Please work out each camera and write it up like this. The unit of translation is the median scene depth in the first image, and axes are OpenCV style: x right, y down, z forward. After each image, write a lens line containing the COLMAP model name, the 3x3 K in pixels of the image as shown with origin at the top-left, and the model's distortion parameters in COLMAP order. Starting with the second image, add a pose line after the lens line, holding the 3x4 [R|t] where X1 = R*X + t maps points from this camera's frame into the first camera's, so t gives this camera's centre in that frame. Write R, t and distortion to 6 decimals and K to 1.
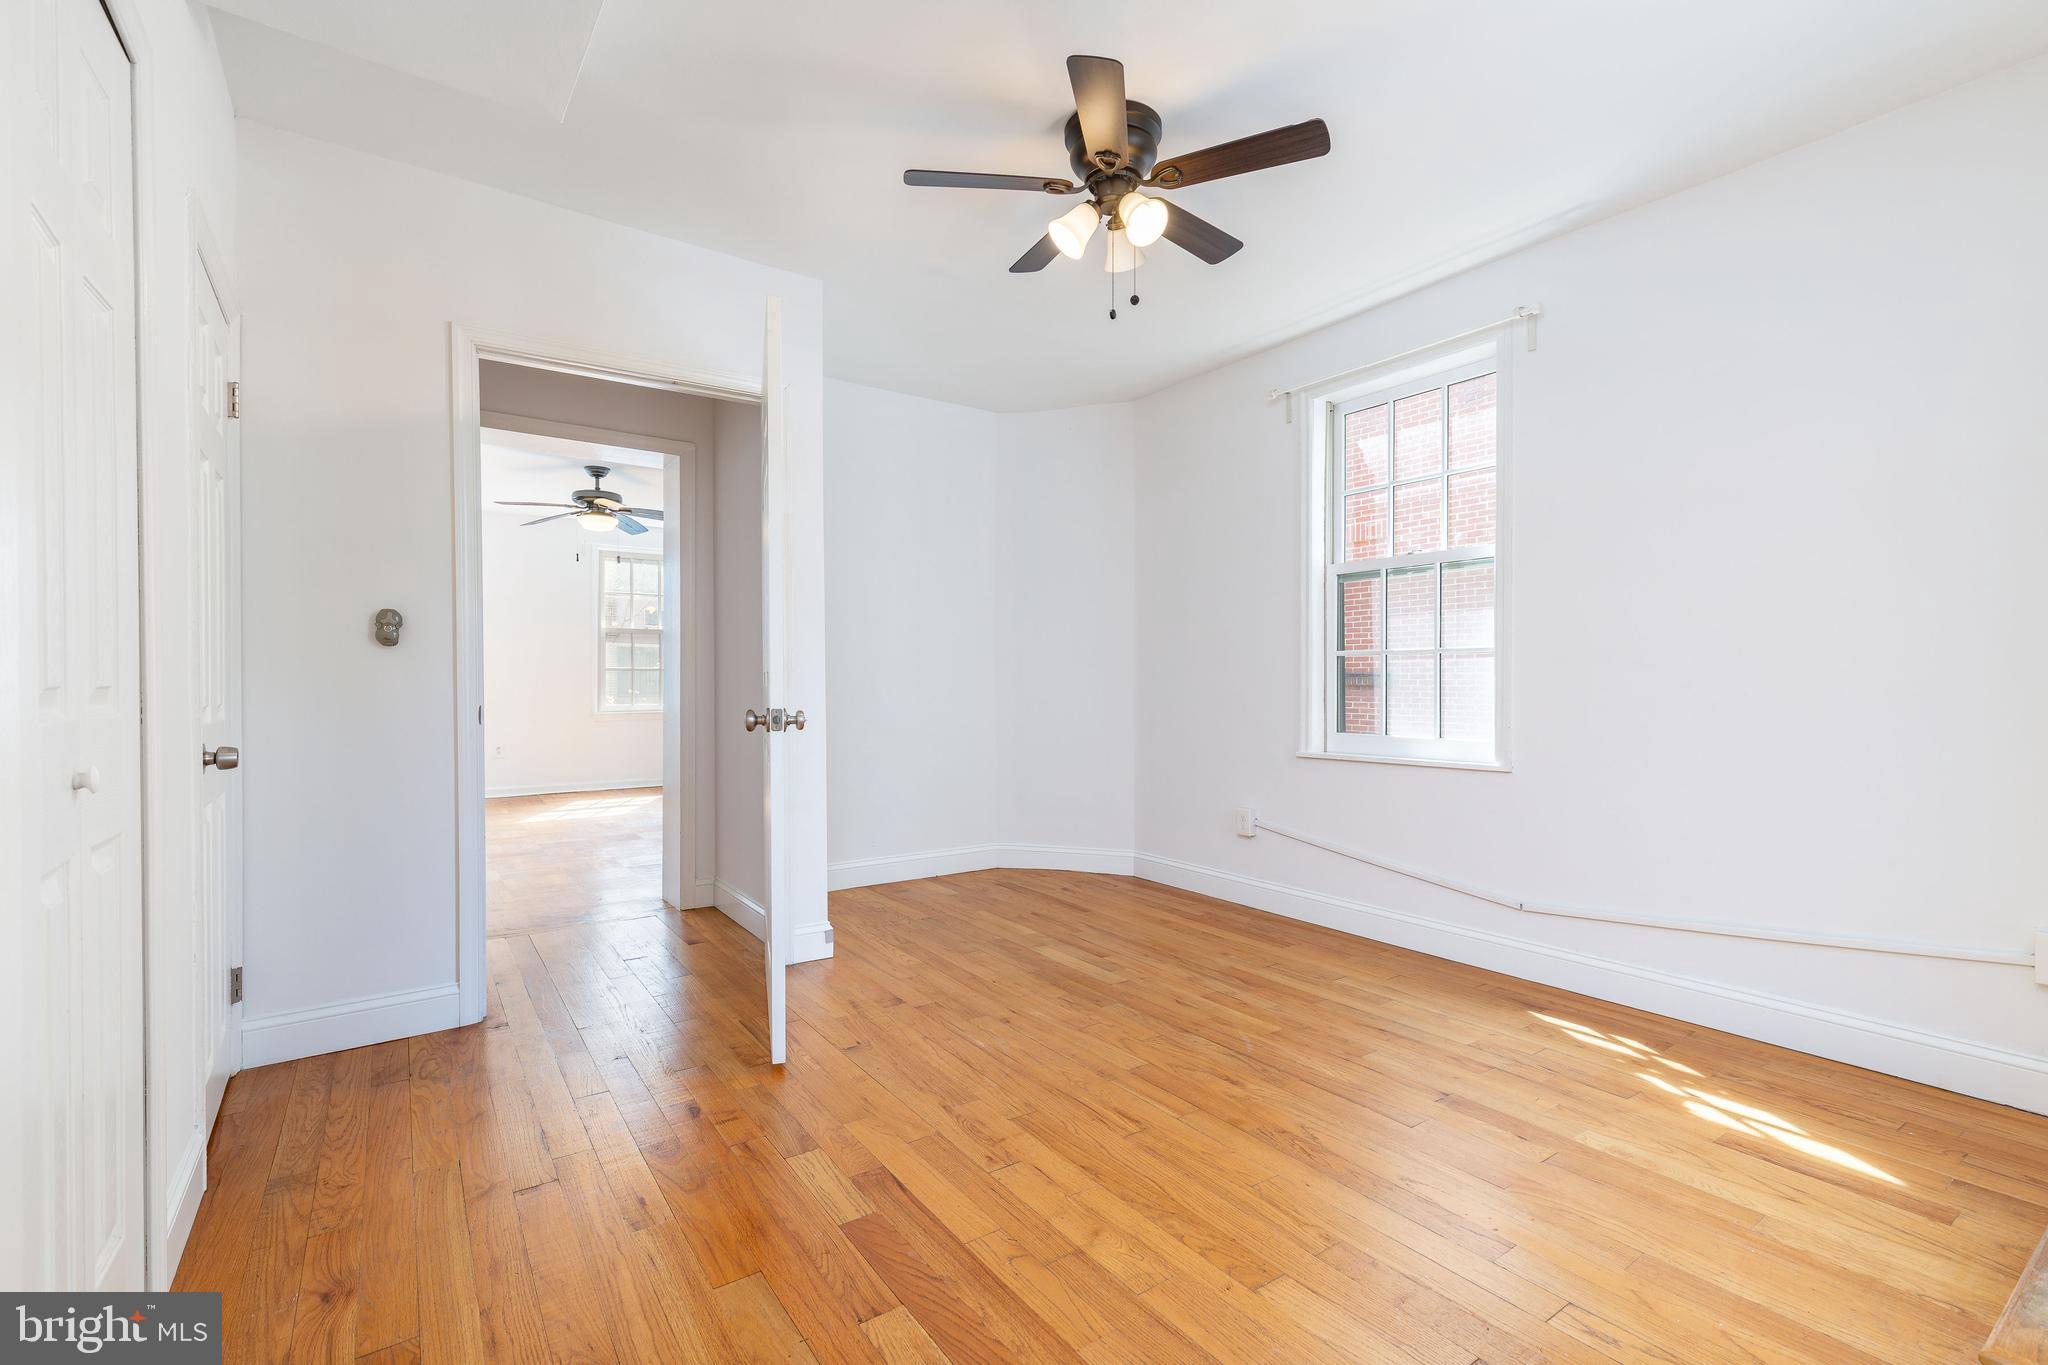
lens RADIAL K [[921.5, 0, 1024.0], [0, 921.5, 682.5], [0, 0, 1]] dist [0.000097, -0.000130]
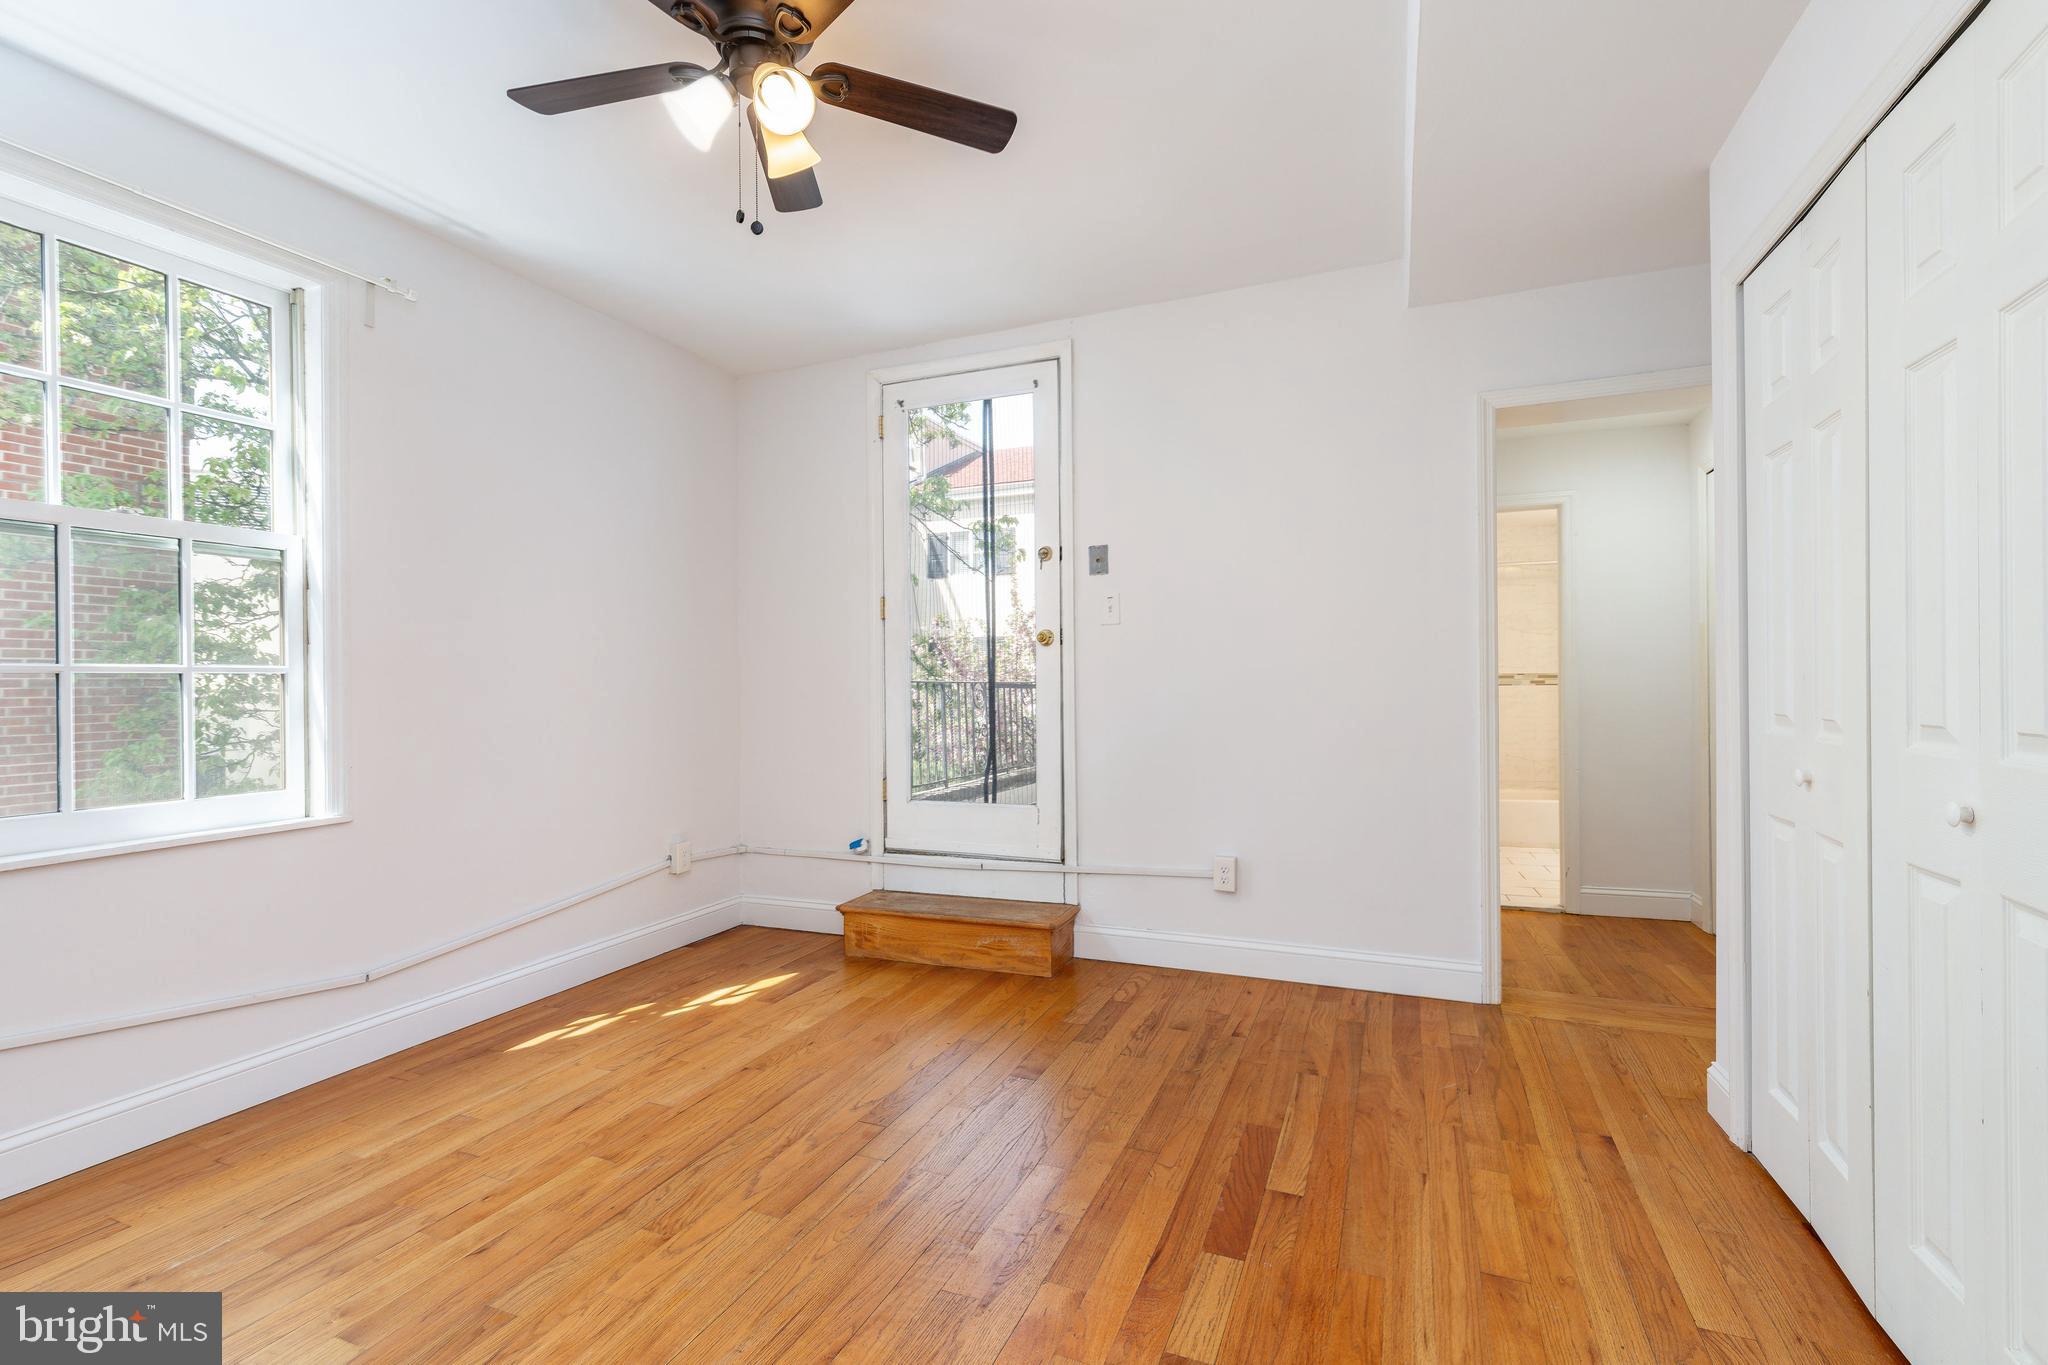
lens RADIAL K [[921.5, 0, 1024.0], [0, 921.5, 682.5], [0, 0, 1]] dist [0.000097, -0.000130]
pose [[-0.542596, 0.003291, 0.839987, -0.698713], [0.009858, 0.999948, 0.002450, -0.034454], [-0.839936, 0.009610, -0.542601, 1.327336]]
